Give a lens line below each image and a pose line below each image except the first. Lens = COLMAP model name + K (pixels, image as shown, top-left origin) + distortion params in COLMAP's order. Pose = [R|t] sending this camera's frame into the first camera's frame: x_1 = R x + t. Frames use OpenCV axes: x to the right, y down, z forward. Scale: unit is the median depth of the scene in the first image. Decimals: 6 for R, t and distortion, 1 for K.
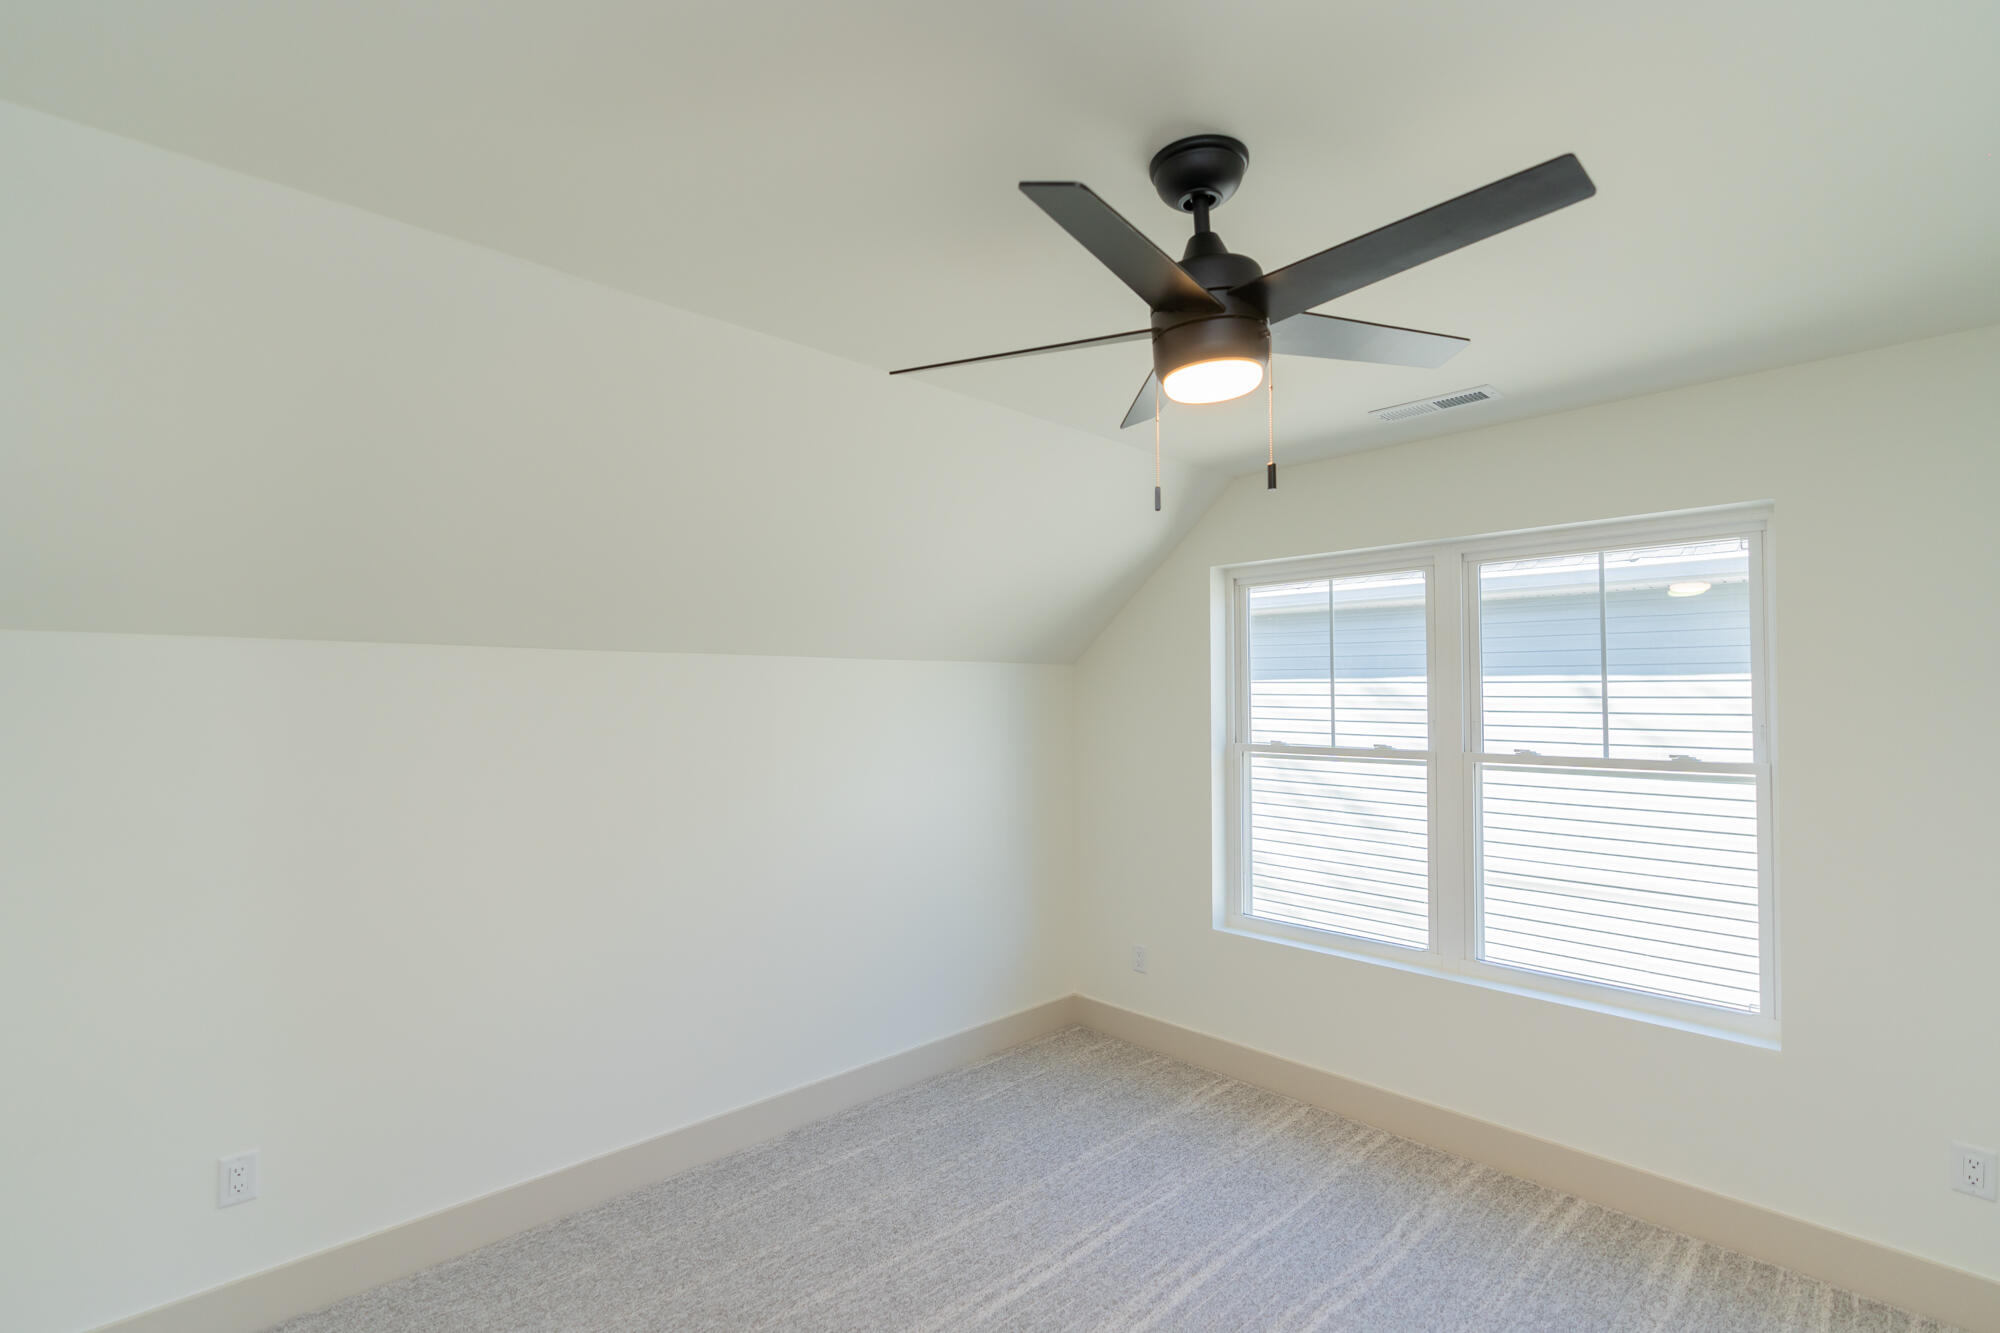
lens RADIAL K [[915.4, 0, 997.2], [0, 915.4, 684.3], [0, 0, 1]] dist [-0.004169, 0.001947]
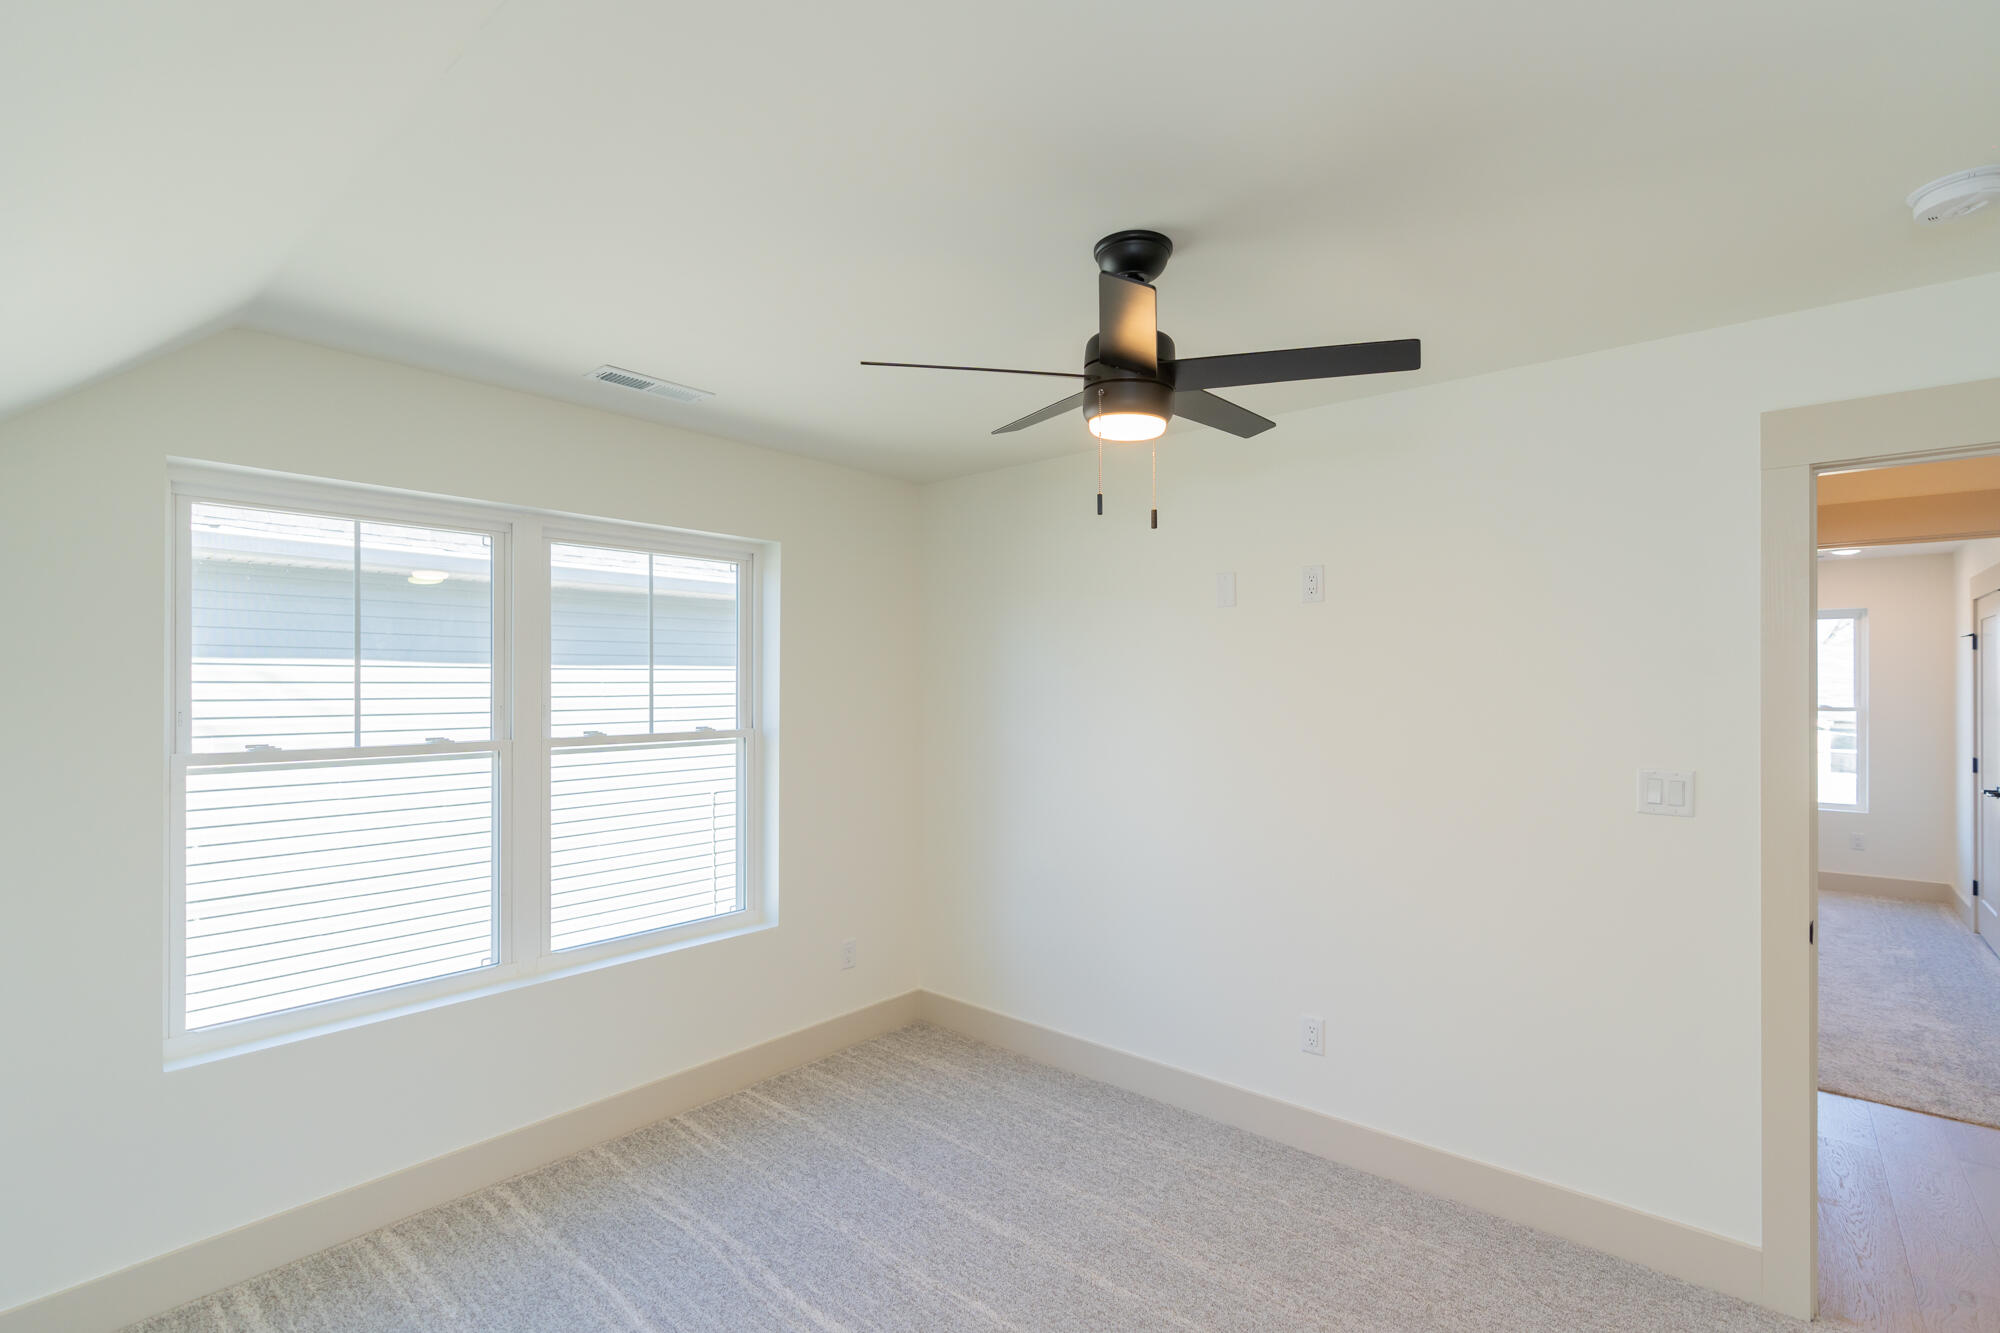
lens RADIAL K [[915.4, 0, 997.3], [0, 915.4, 663.7], [0, 0, 1]] dist [-0.004169, 0.001947]
pose [[-0.090649, 0.017222, 0.995734, -0.463043], [-0.009209, 0.999793, -0.018130, 0.008073], [-0.995840, -0.010814, -0.090471, 0.586087]]
